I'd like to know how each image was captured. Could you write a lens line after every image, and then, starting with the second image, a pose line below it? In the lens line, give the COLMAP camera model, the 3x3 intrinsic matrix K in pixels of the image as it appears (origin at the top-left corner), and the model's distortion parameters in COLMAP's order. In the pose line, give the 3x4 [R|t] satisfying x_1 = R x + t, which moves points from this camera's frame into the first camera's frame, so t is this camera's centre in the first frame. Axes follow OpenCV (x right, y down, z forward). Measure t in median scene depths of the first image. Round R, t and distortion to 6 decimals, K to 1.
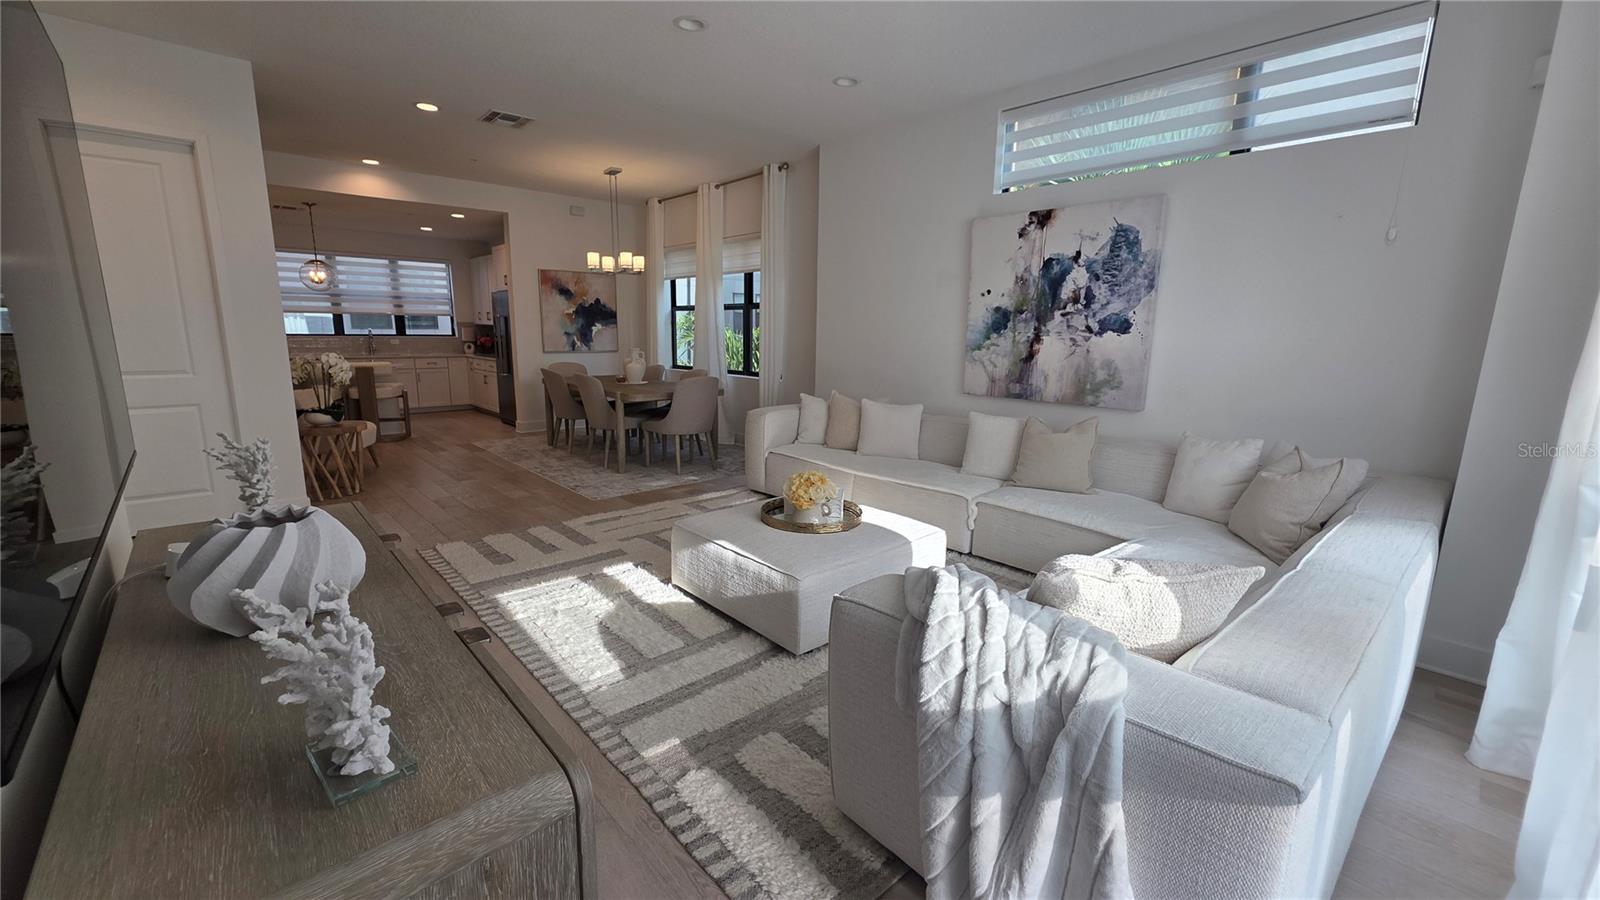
lens RADIAL K [[640.8, 0, 791.7], [0, 640.8, 455.1], [0, 0, 1]] dist [-0.001978, 0.000746]
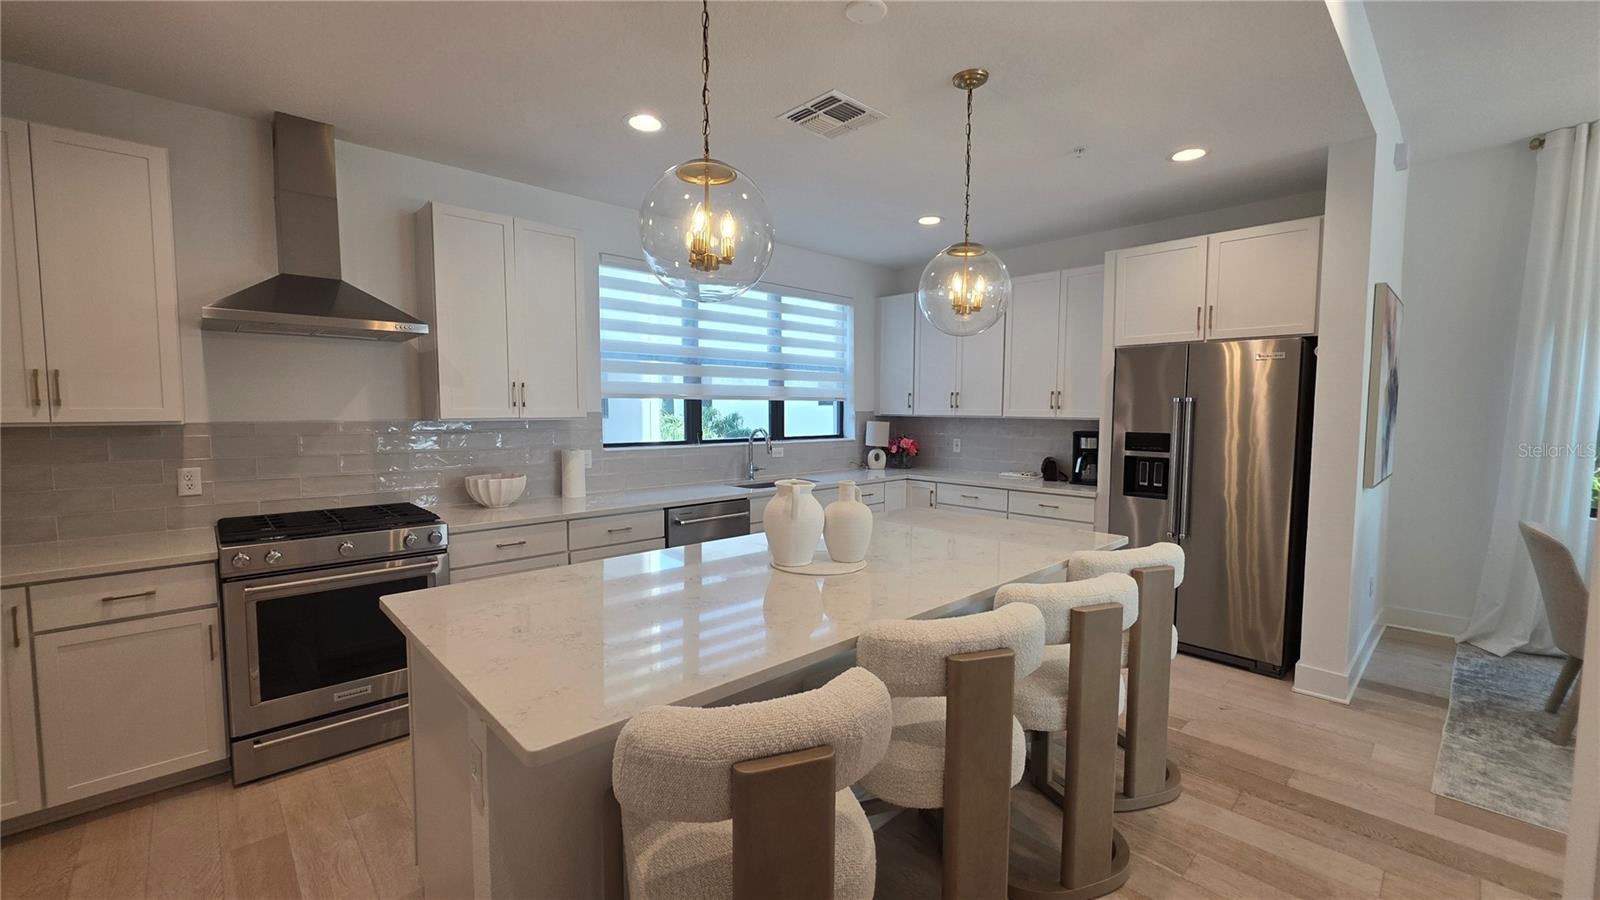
lens RADIAL K [[640.8, 0, 793.5], [0, 640.8, 452.0], [0, 0, 1]] dist [-0.001978, 0.000746]
pose [[0.999608, -0.012840, 0.024883, -0.770233], [0.015849, 0.992058, -0.124780, -0.142679], [-0.023083, 0.125126, 0.991872, 0.627770]]
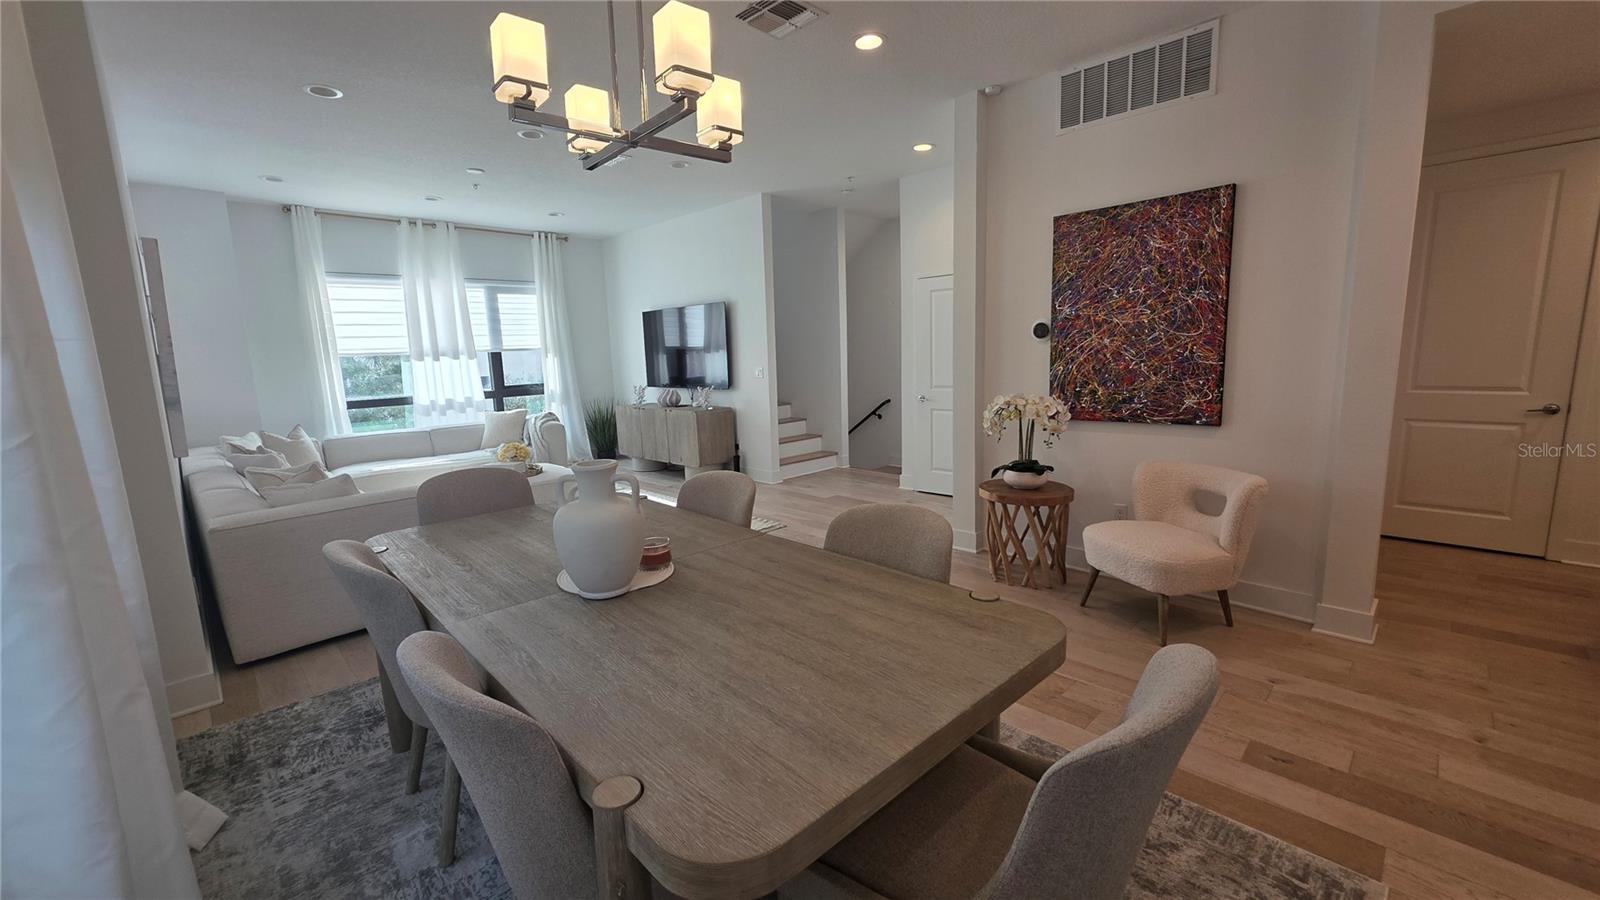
lens RADIAL K [[640.8, 0, 807.0], [0, 640.8, 448.4], [0, 0, 1]] dist [-0.001978, 0.000746]
pose [[-0.998156, 0.028854, -0.053405, -0.271984], [0.009030, 0.940588, 0.339429, -0.220366], [0.060026, 0.338321, -0.939114, 1.073134]]
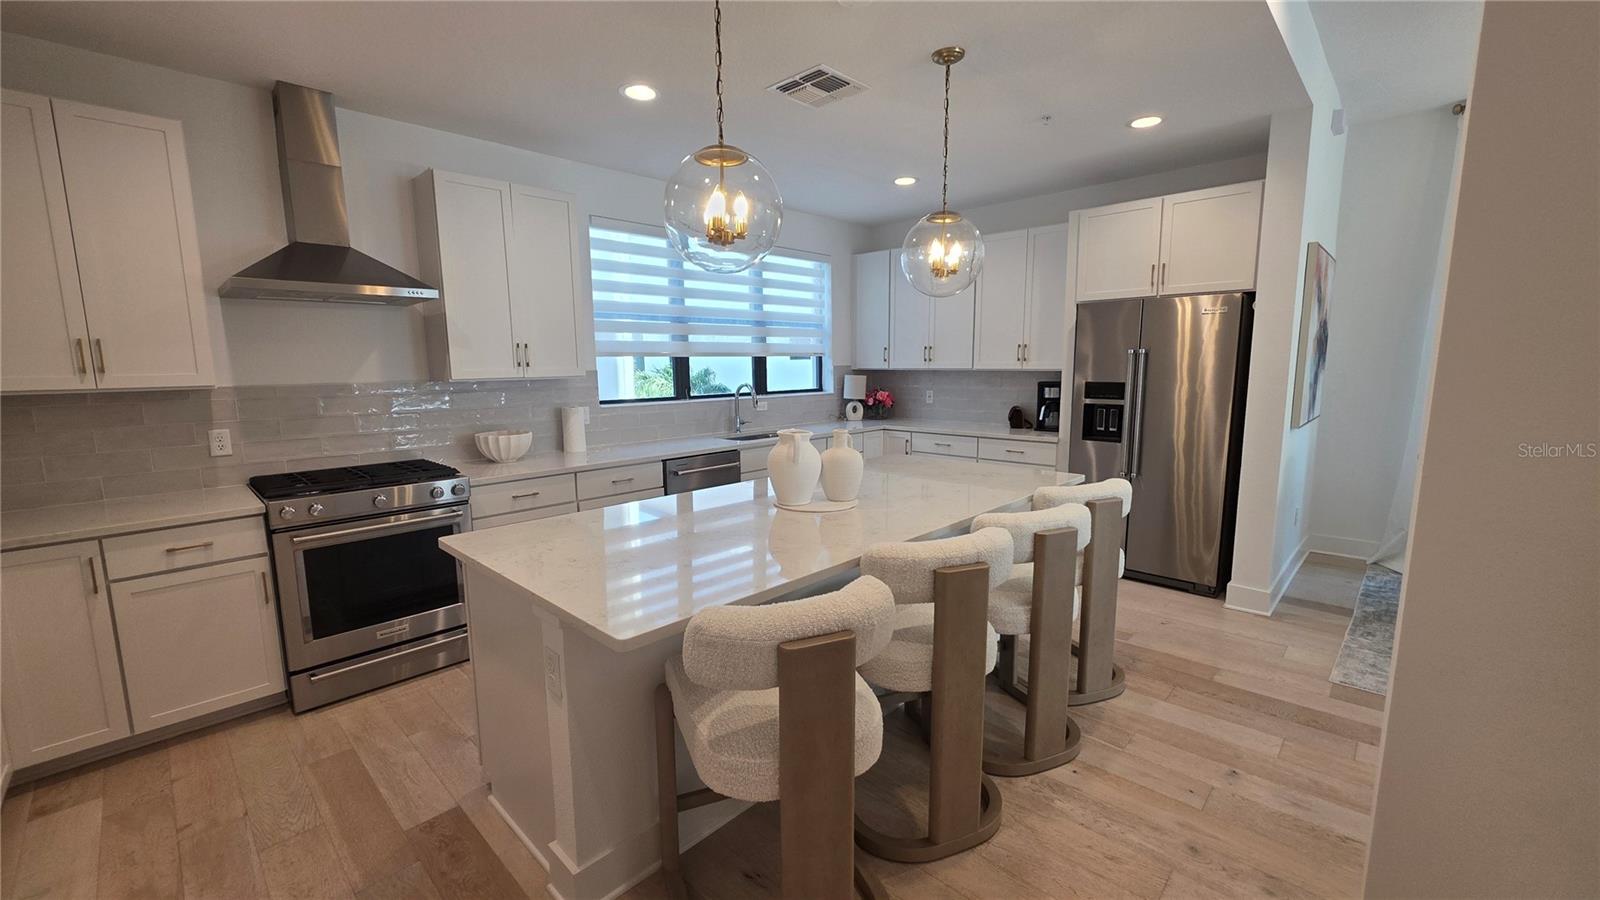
lens RADIAL K [[640.8, 0, 791.0], [0, 640.8, 452.9], [0, 0, 1]] dist [-0.001978, 0.000746]
pose [[0.997078, -0.035014, 0.067896, -0.786480], [0.038528, 0.997947, -0.051152, -0.137968], [-0.065965, 0.053619, 0.996380, 0.593878]]
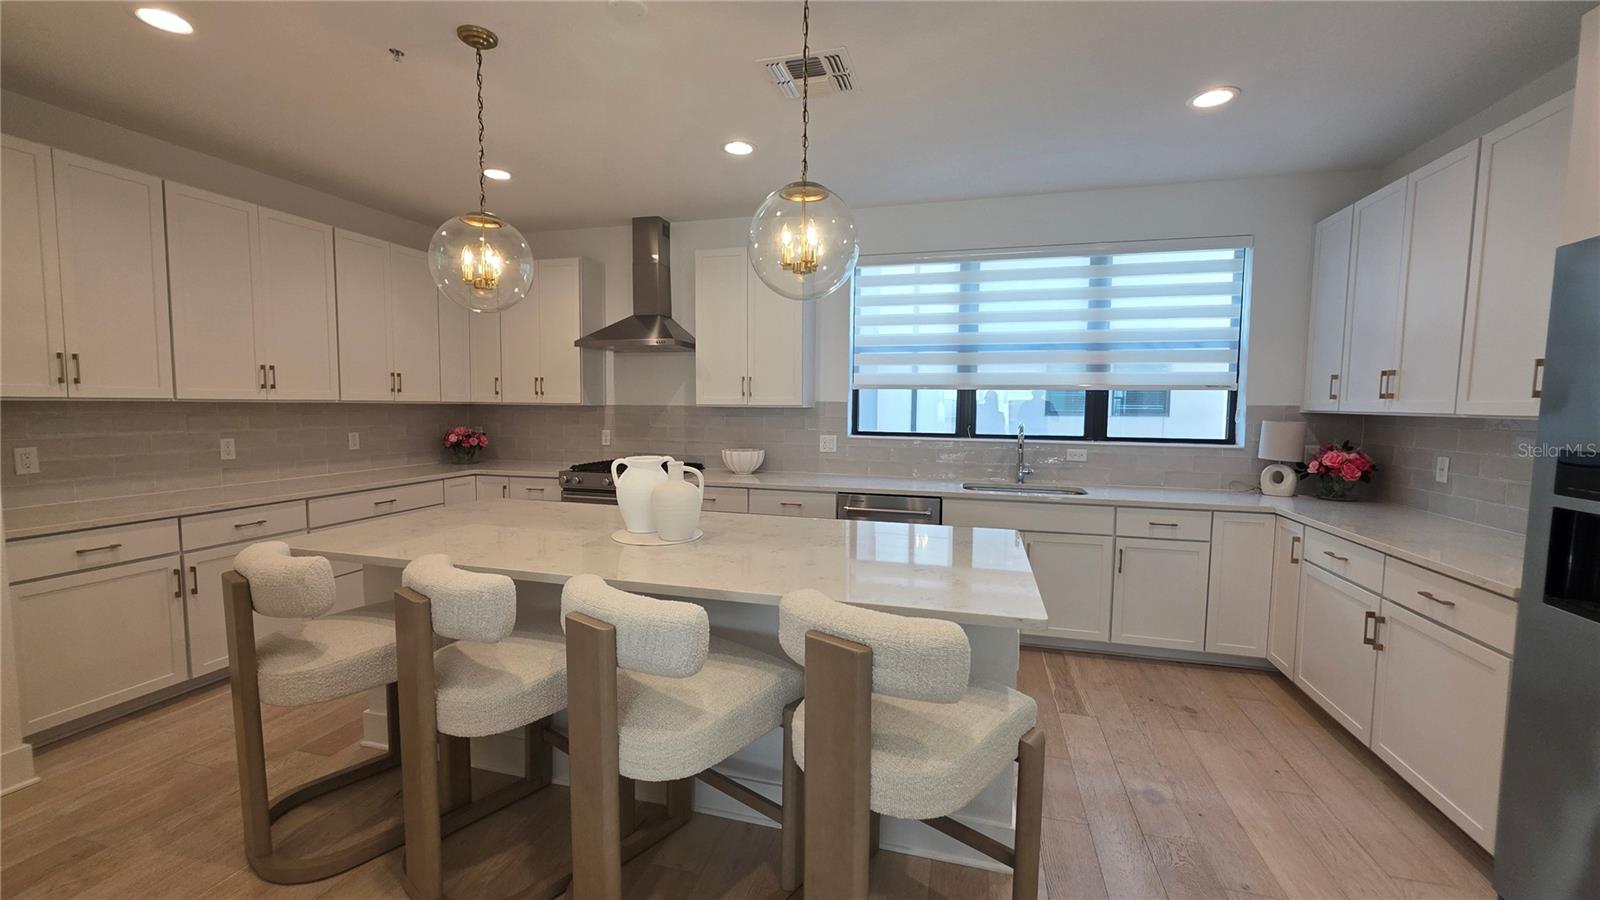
lens RADIAL K [[640.8, 0, 797.6], [0, 640.8, 447.9], [0, 0, 1]] dist [-0.001978, 0.000746]
pose [[0.545730, 0.055515, -0.836120, -0.472610], [-0.161631, 0.986039, -0.040026, -0.170173], [0.822225, 0.156986, 0.547084, 0.791571]]
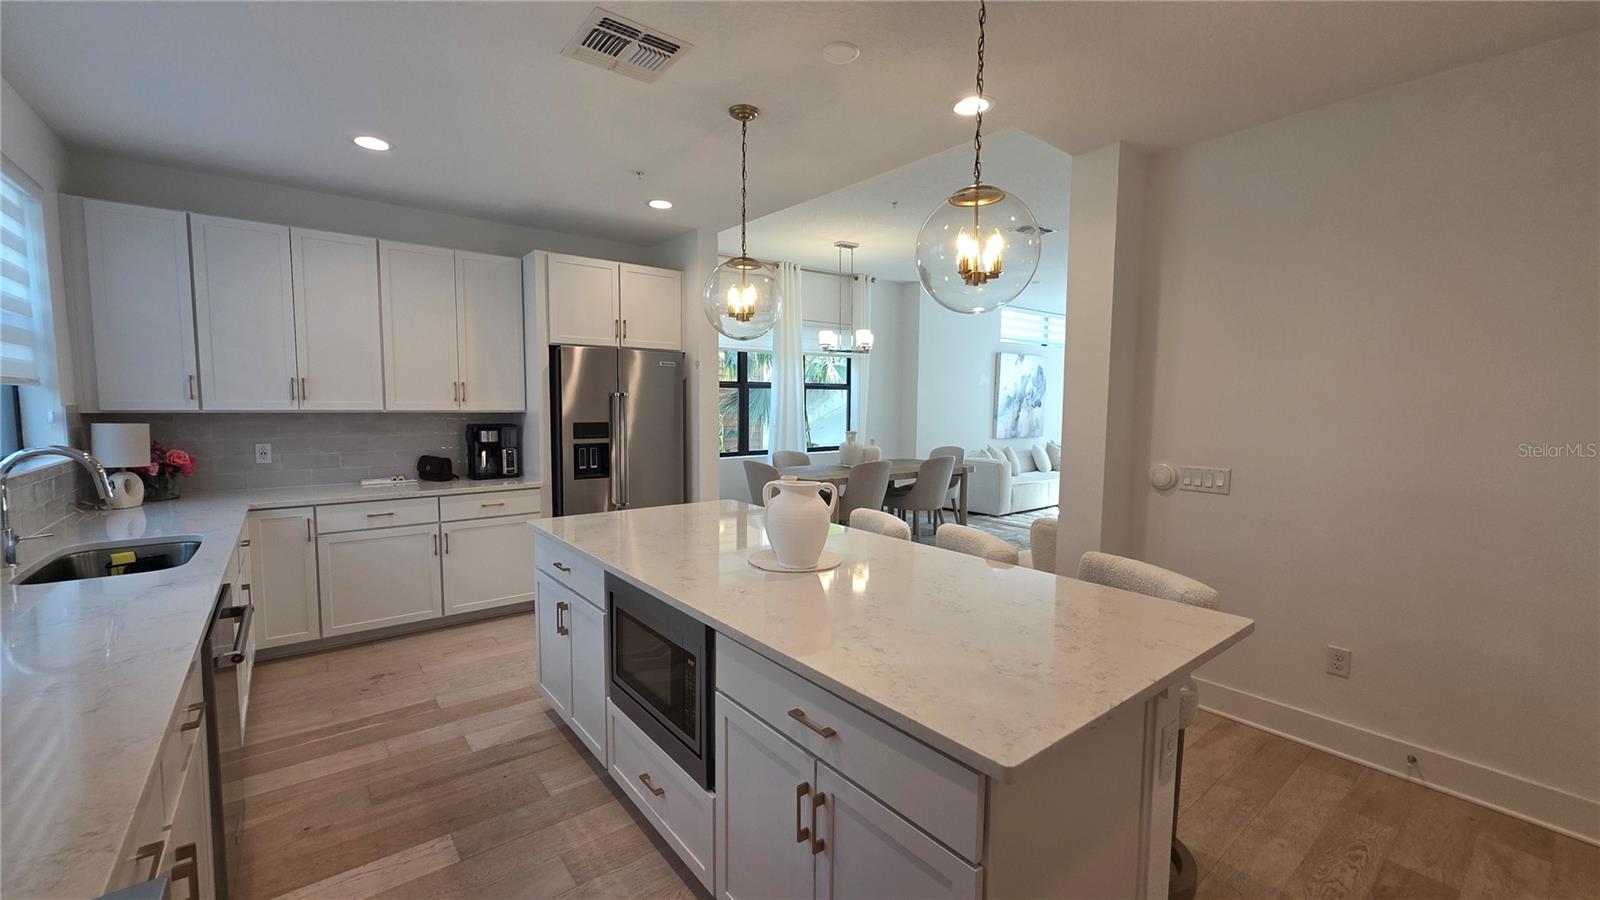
lens RADIAL K [[640.8, 0, 793.9], [0, 640.8, 452.7], [0, 0, 1]] dist [-0.001978, 0.000746]
pose [[0.061761, -0.095609, 0.993501, -1.026698], [0.186212, 0.979028, 0.082640, -0.198671], [-0.980566, 0.179898, 0.078269, 0.878200]]
